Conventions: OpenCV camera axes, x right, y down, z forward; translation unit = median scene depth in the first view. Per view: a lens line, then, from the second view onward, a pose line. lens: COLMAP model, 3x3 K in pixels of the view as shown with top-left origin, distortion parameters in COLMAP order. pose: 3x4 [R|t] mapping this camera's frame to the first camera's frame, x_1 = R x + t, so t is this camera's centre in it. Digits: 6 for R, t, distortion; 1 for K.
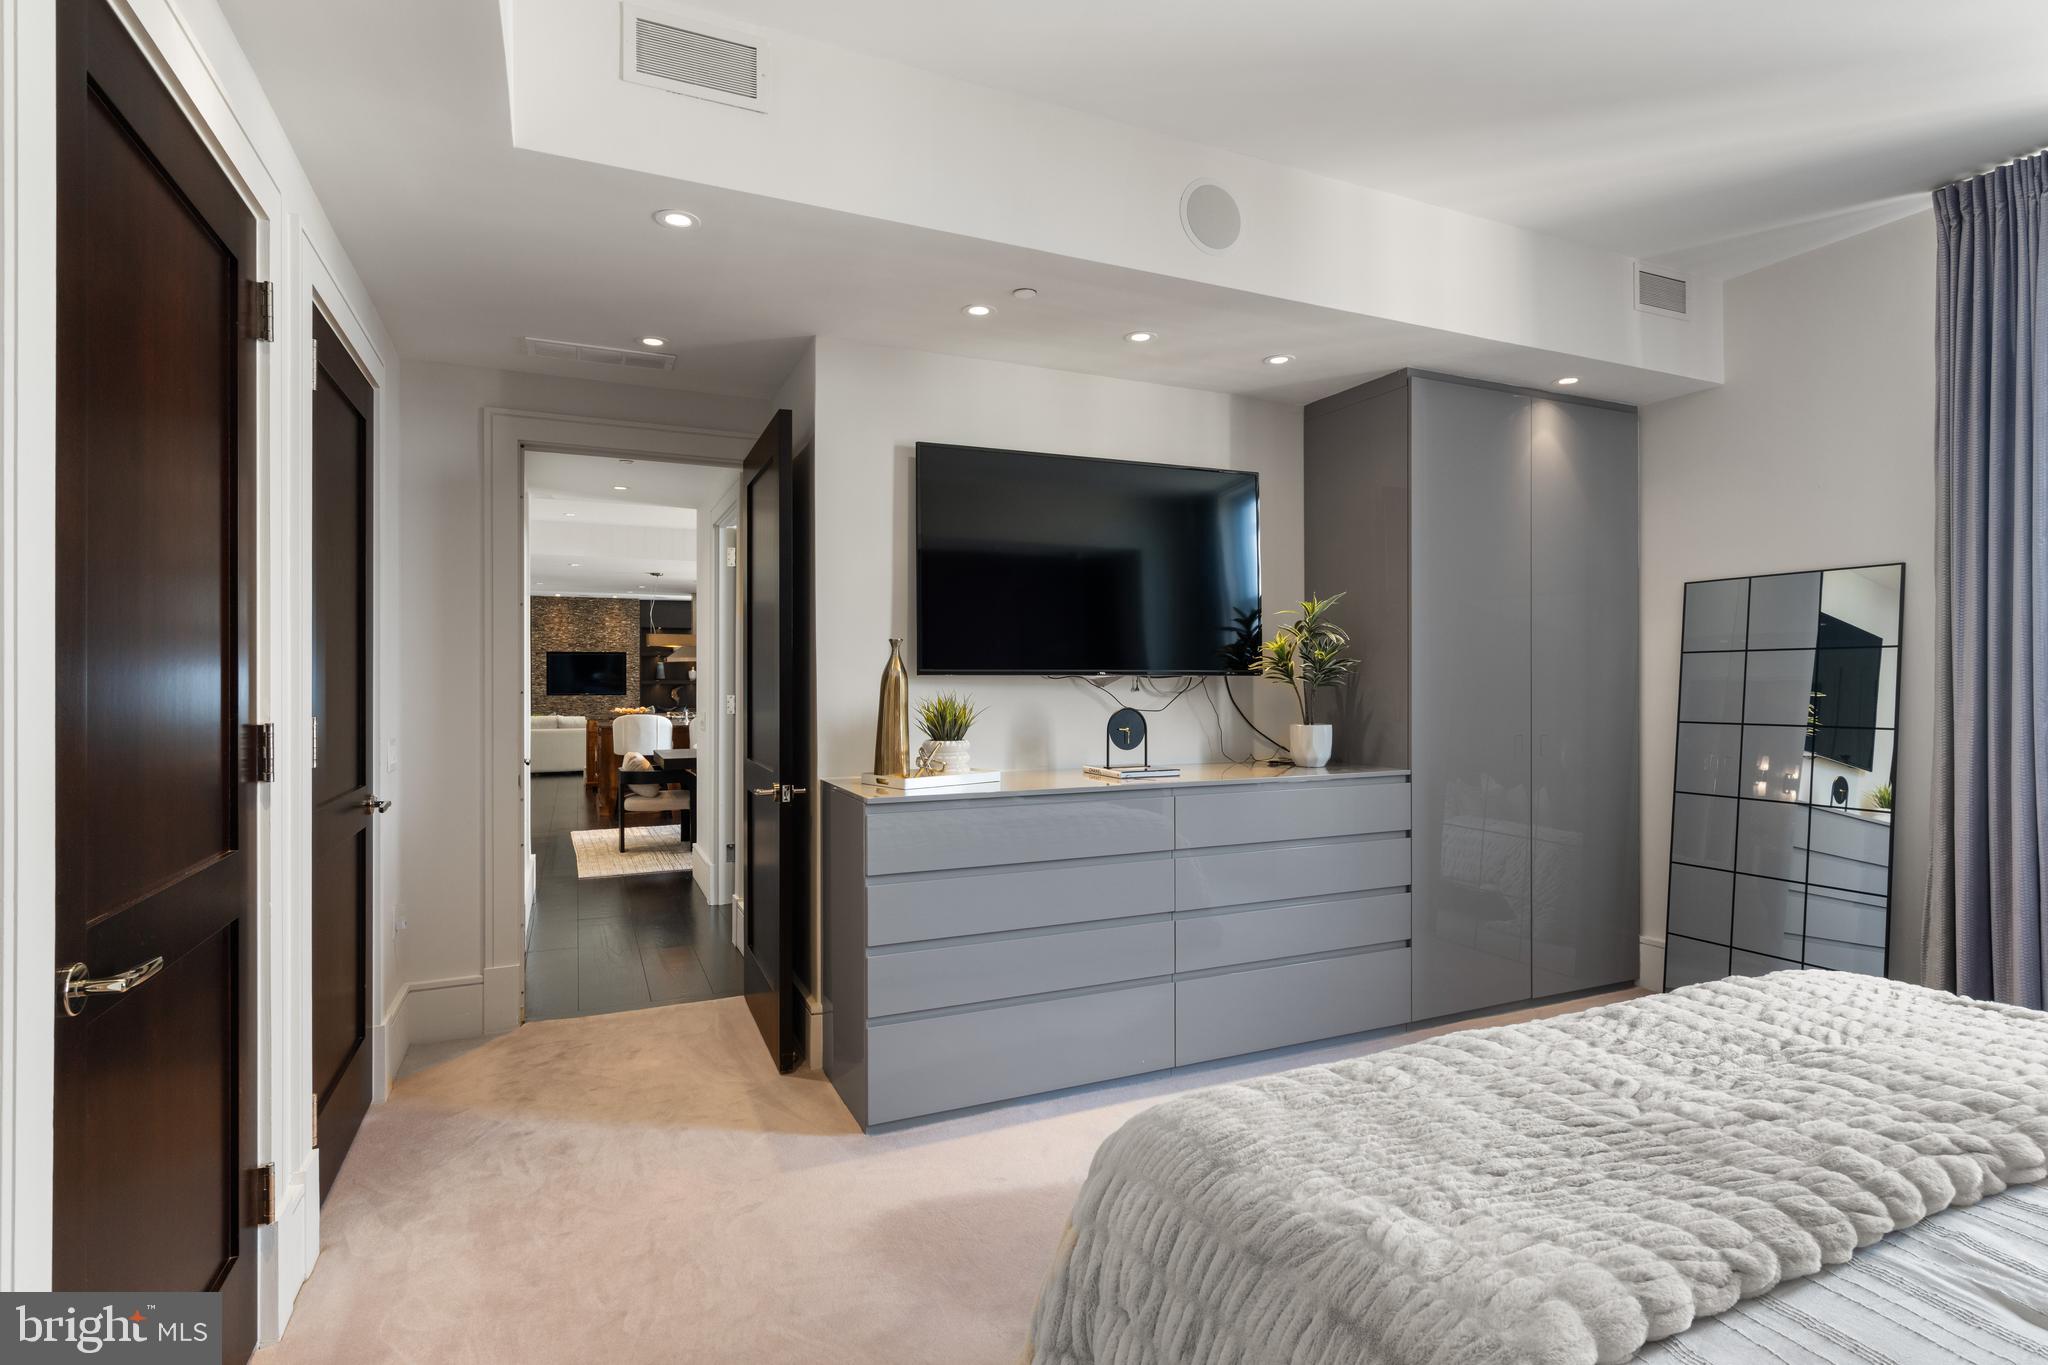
lens RADIAL K [[996.3, 0, 1017.8], [0, 996.3, 679.2], [0, 0, 1]] dist [-0.002016, -0.000148]
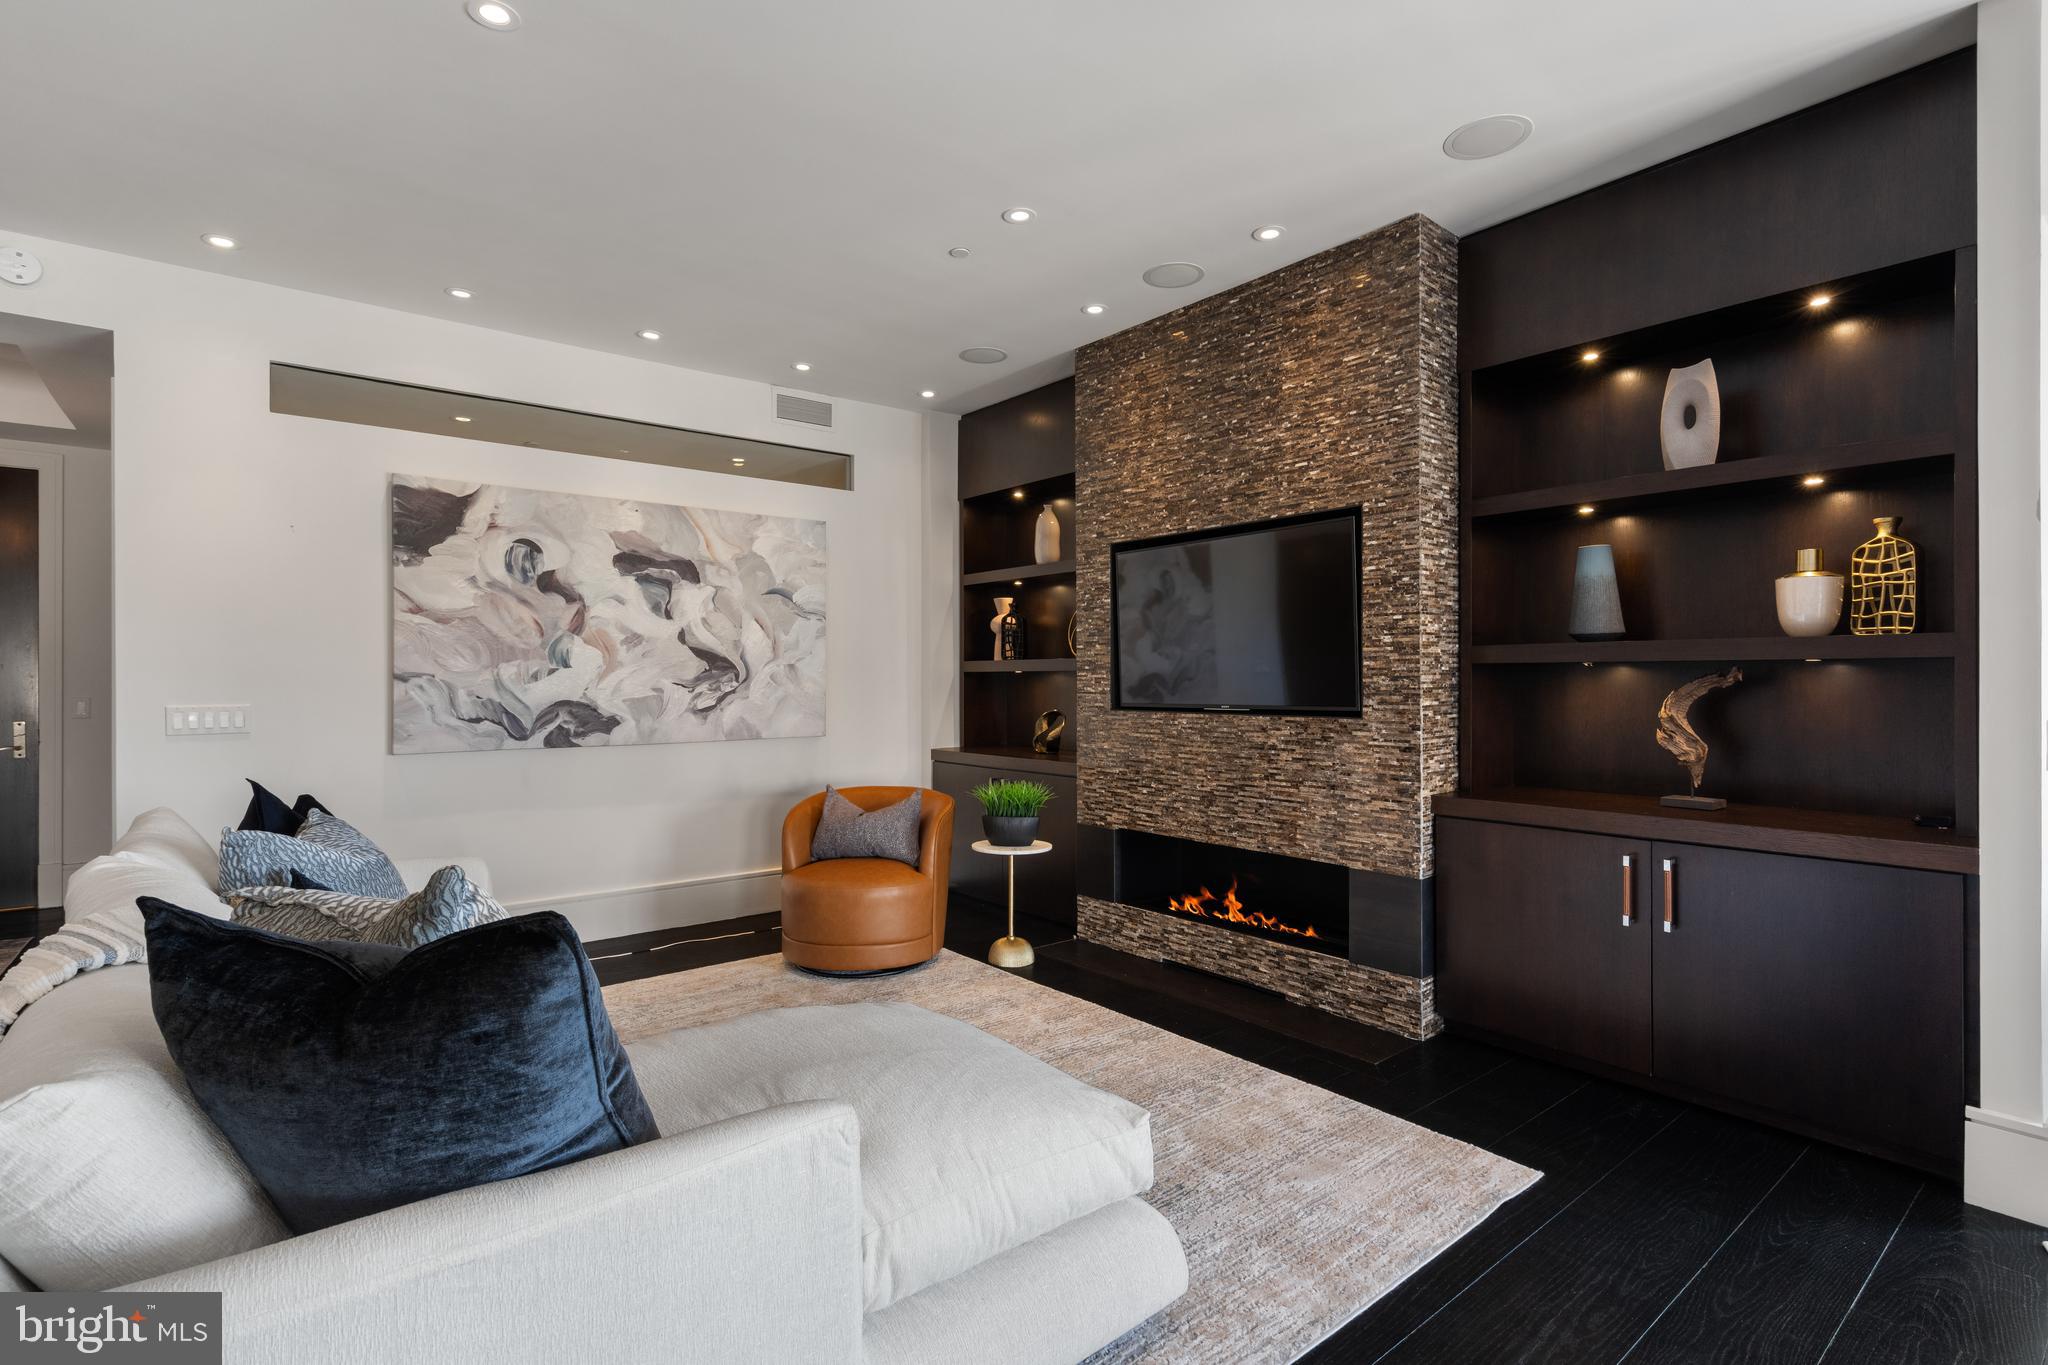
lens RADIAL K [[972.6, 0, 1018.3], [0, 972.6, 676.7], [0, 0, 1]] dist [-0.003302, 0.000872]
pose [[0.256519, 0.000055, -0.966539, -0.224561], [0.004255, 0.999990, 0.001186, 0.006980], [0.966530, -0.004417, 0.256517, 0.893122]]
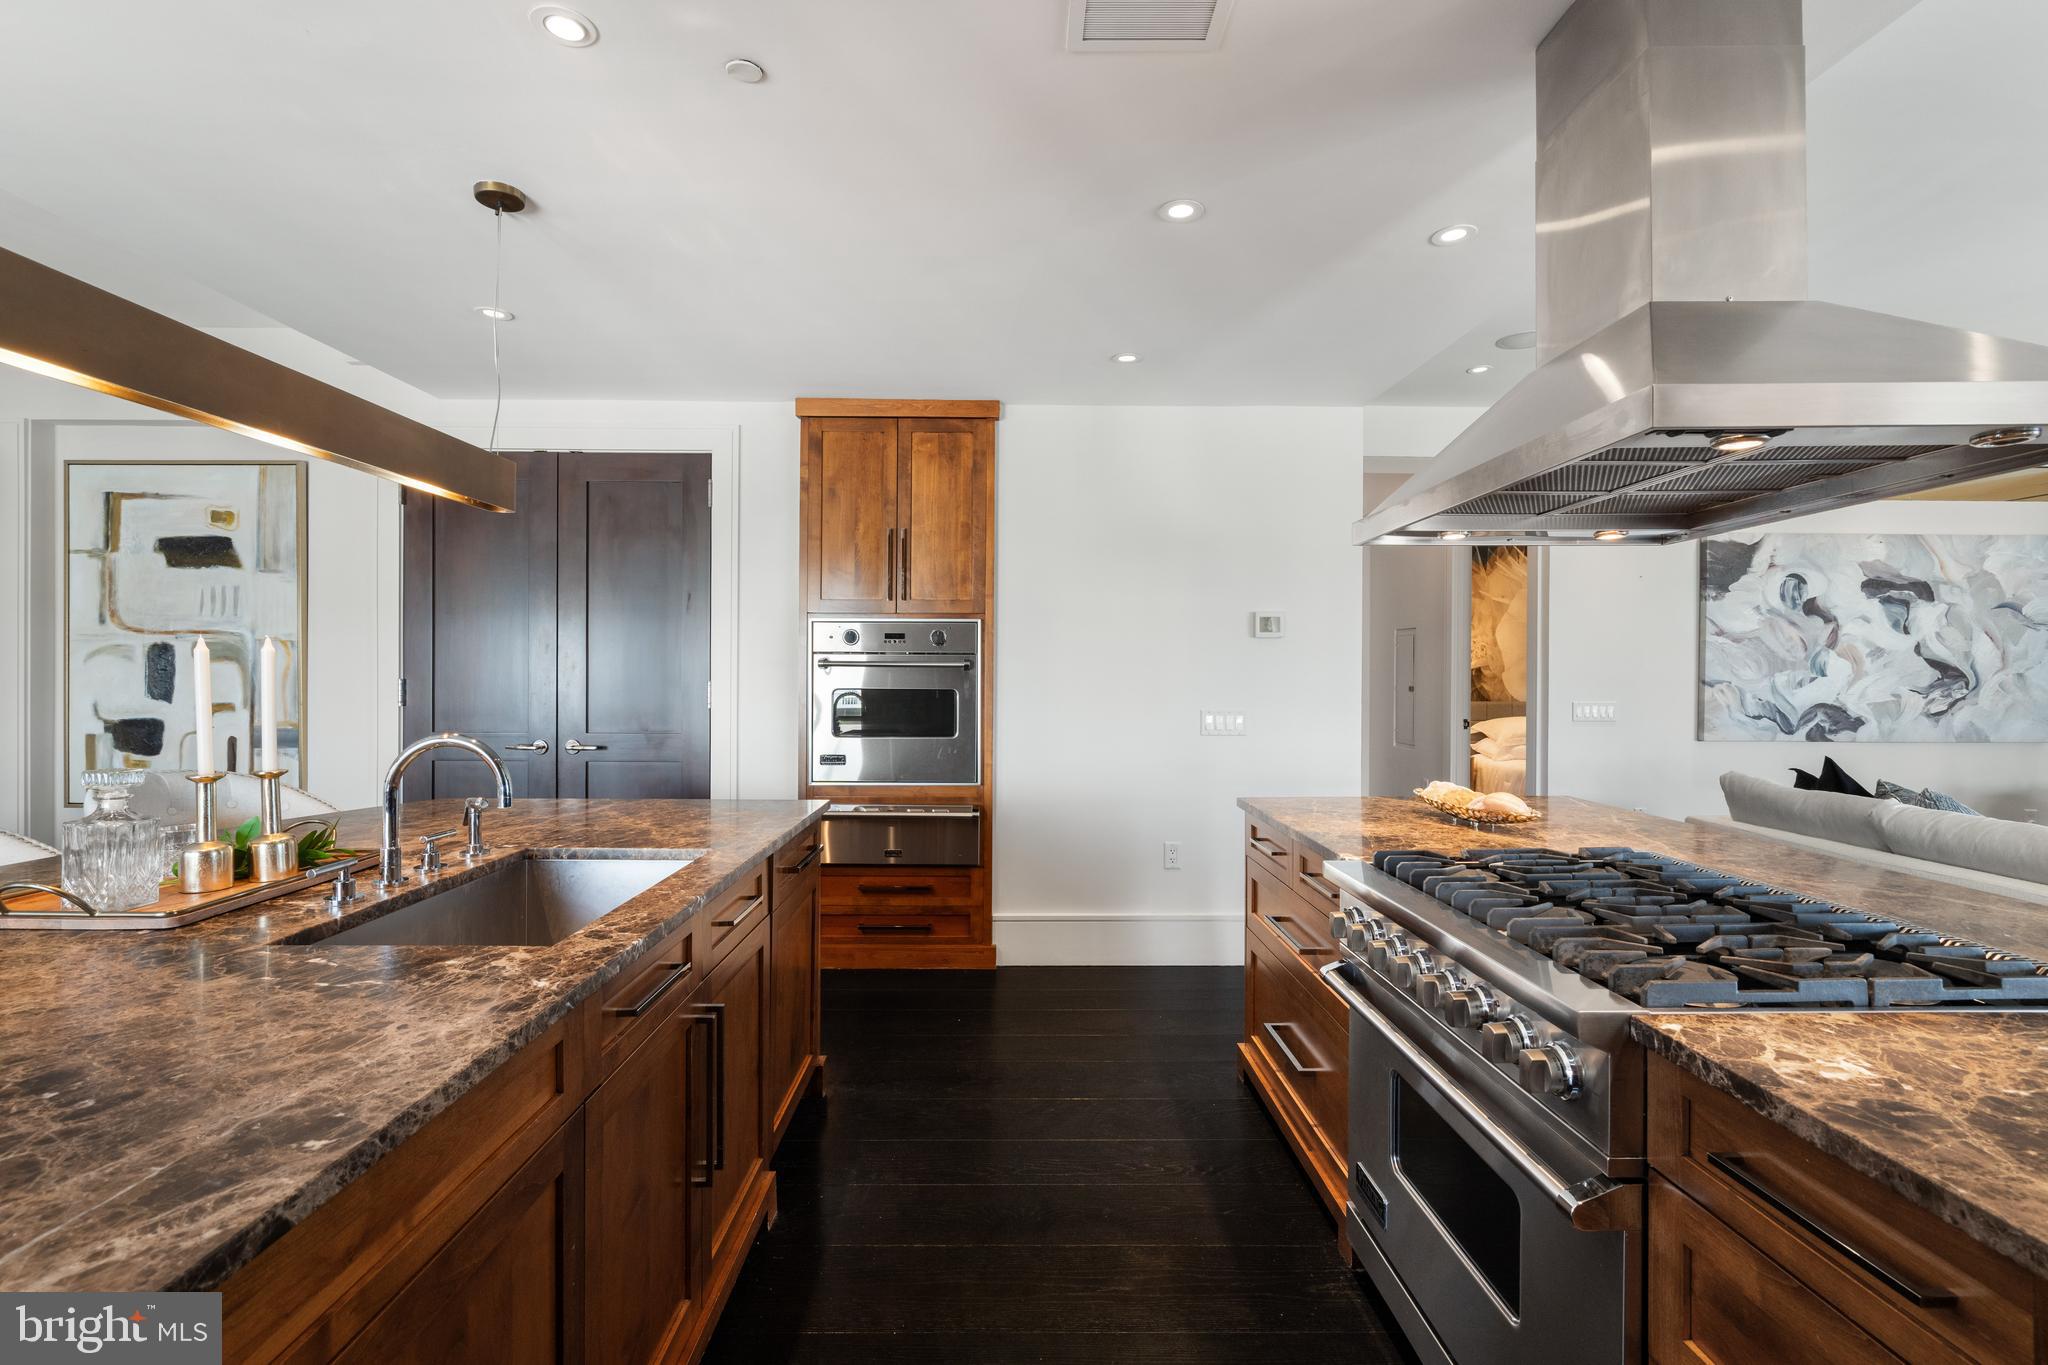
lens RADIAL K [[933.8, 0, 1025.4], [0, 933.8, 675.1], [0, 0, 1]] dist [-0.003059, 0.001193]
pose [[-0.395874, 0.003431, -0.918298, -0.124833], [-0.002107, 0.999987, 0.004645, 0.003078], [0.918302, 0.003773, -0.395862, 0.725727]]
